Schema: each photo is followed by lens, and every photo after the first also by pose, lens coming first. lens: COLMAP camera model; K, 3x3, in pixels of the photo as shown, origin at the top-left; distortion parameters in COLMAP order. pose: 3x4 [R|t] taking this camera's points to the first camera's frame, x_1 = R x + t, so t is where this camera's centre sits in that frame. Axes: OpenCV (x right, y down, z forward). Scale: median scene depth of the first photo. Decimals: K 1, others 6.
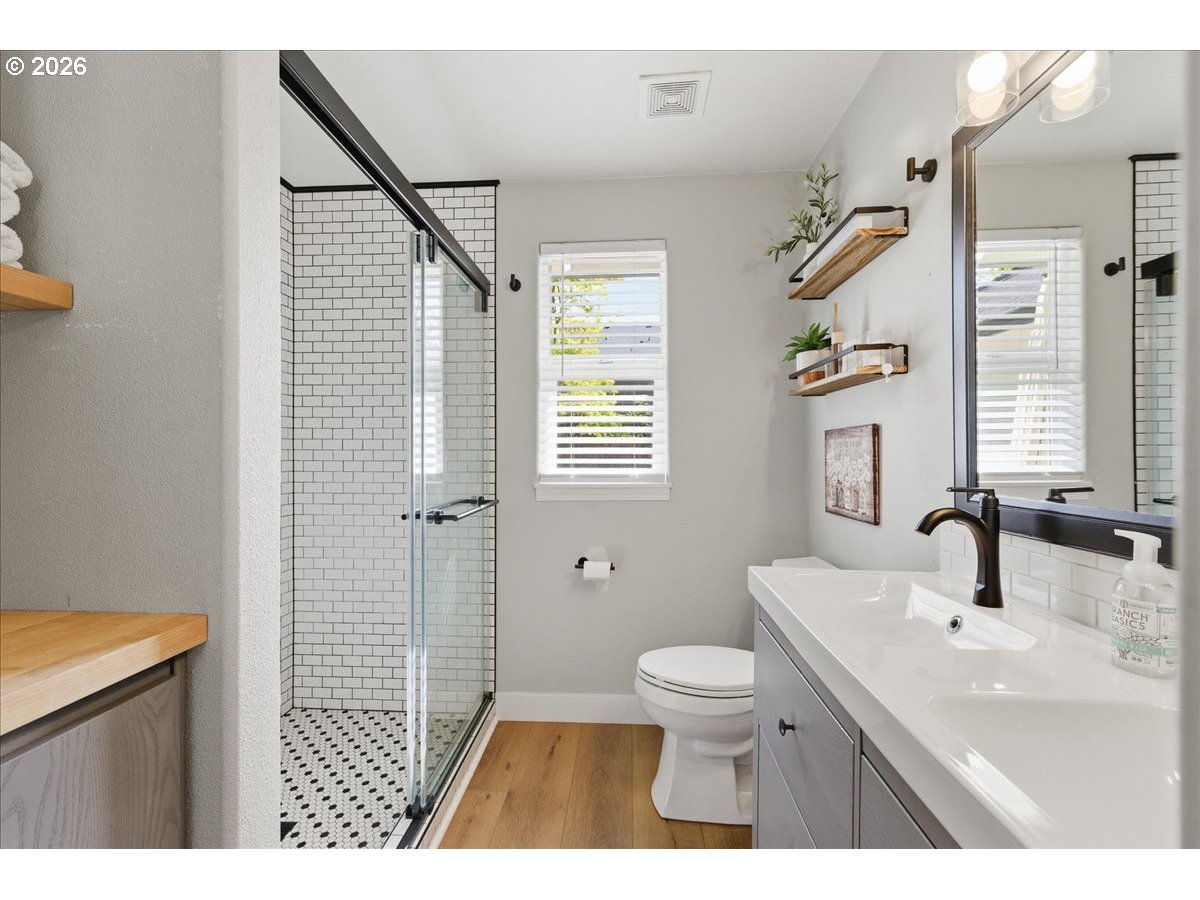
lens RADIAL K [[485.0, 0, 597.5], [0, 485.0, 455.1], [0, 0, 1]] dist [-0.002604, 0.002431]
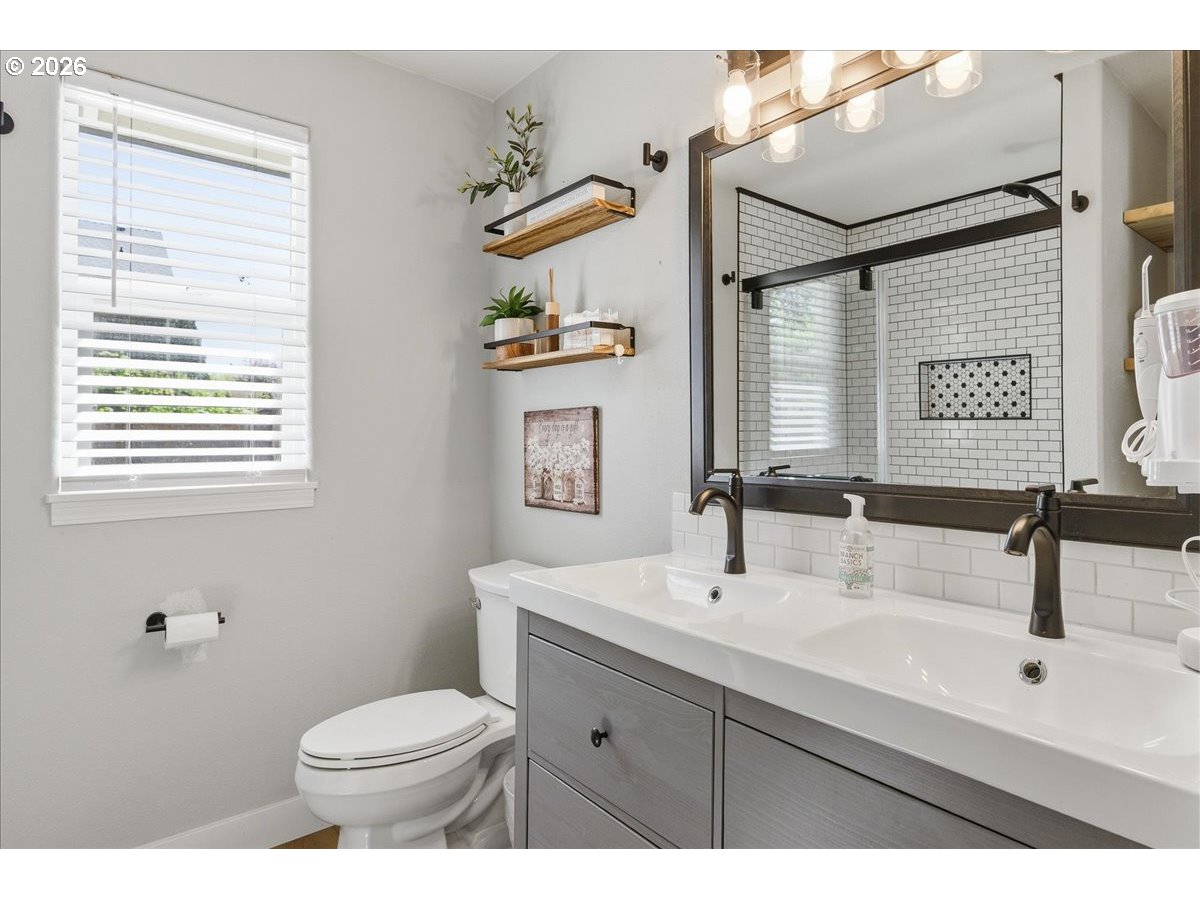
lens RADIAL K [[661.0, 0, 598.4], [0, 661.0, 442.1], [0, 0, 1]] dist [-0.015599, 0.001015]
pose [[0.737074, -0.005145, 0.675792, -0.240227], [0.005181, 0.999985, 0.001961, 0.001355], [-0.675792, 0.002056, 0.737089, 0.044572]]
